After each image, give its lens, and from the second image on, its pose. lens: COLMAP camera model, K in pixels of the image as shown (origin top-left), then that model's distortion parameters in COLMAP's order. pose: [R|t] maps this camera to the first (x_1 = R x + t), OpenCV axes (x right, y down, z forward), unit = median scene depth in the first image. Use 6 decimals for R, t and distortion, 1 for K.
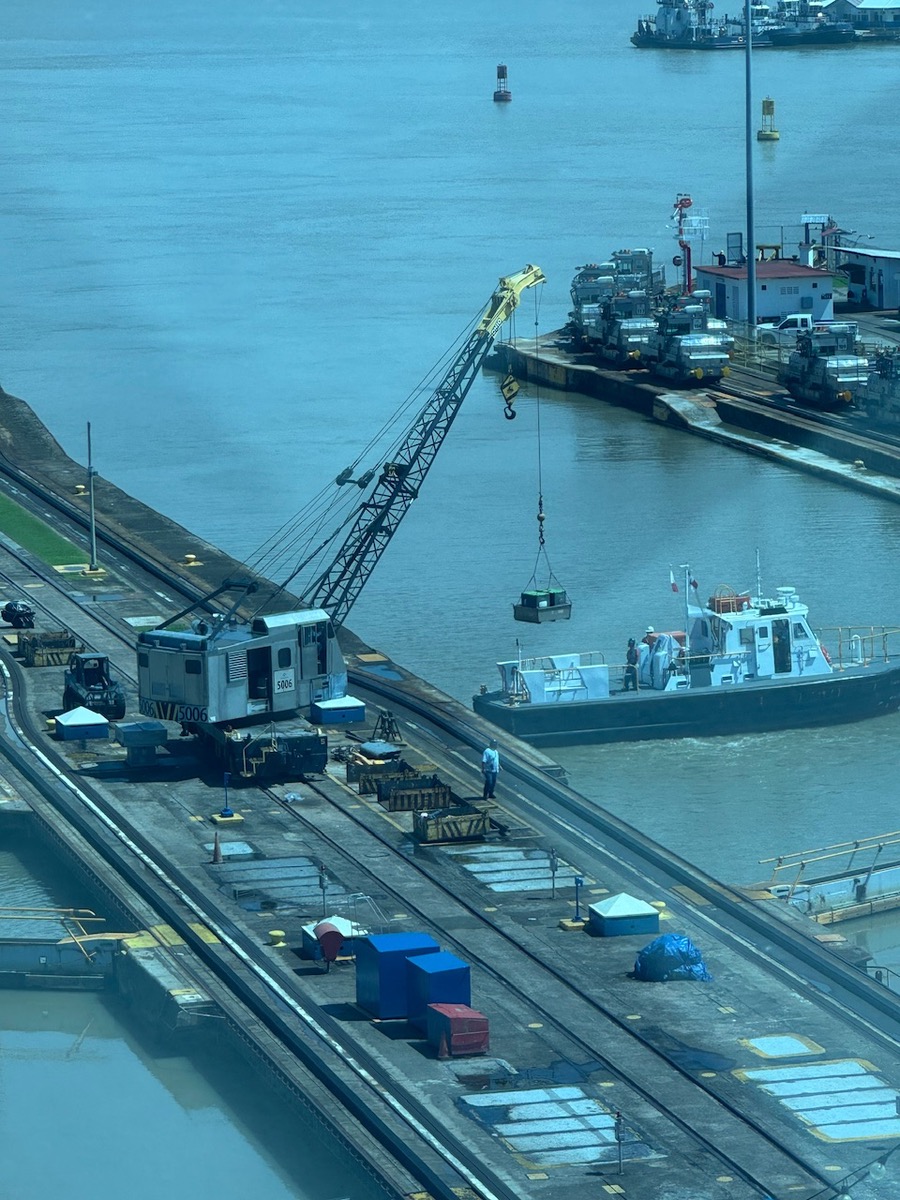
lens RADIAL K [[4804.0, 0, 450.7], [0, 4804.0, 599.9], [0, 0, 1]] dist [0.185904, 0.000000]
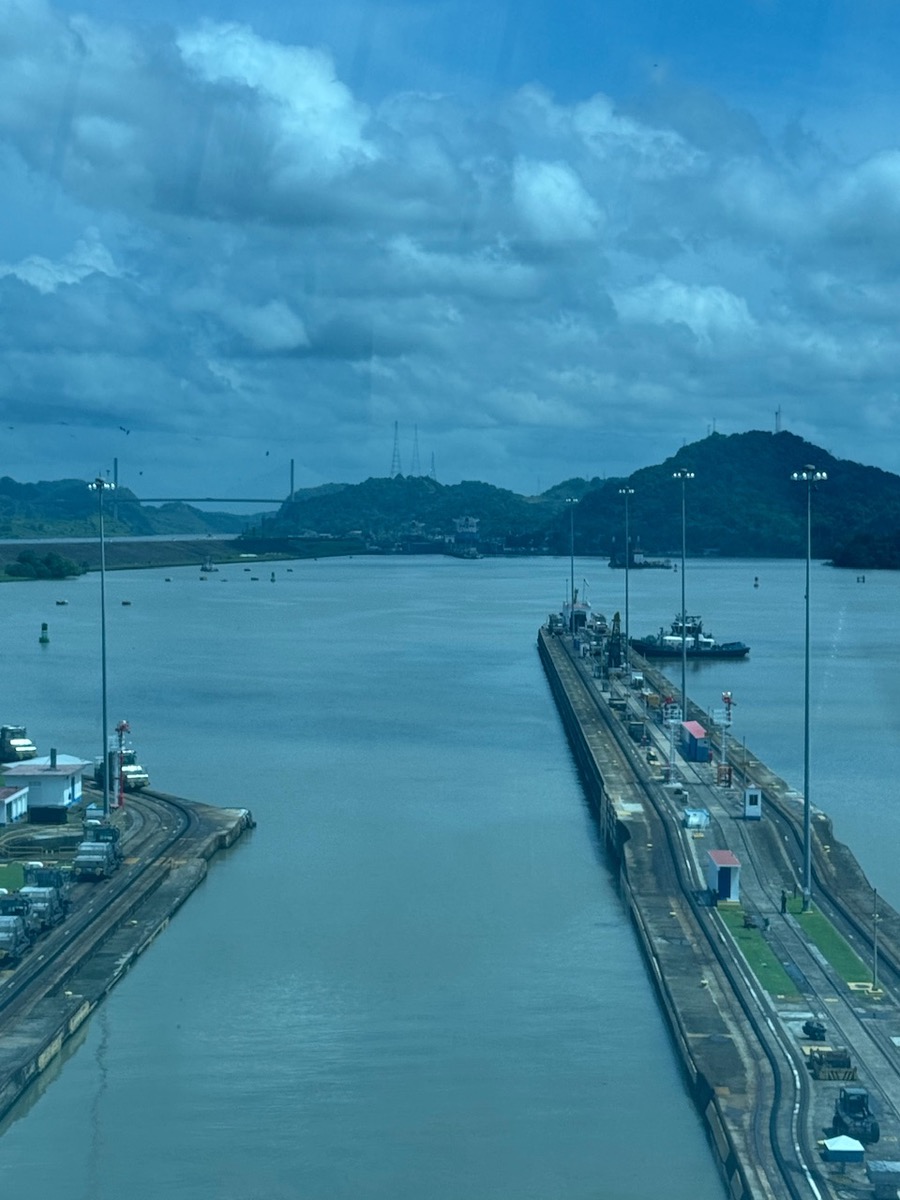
lens RADIAL K [[2437.2, 0, 450.0], [0, 2437.2, 600.4], [0, 0, 1]] dist [-0.008414, 0.000000]
pose [[0.963356, 0.024910, -0.267068, -0.006627], [-0.055115, 0.992816, -0.106205, -0.042323], [0.262503, 0.117032, 0.957808, 0.300780]]
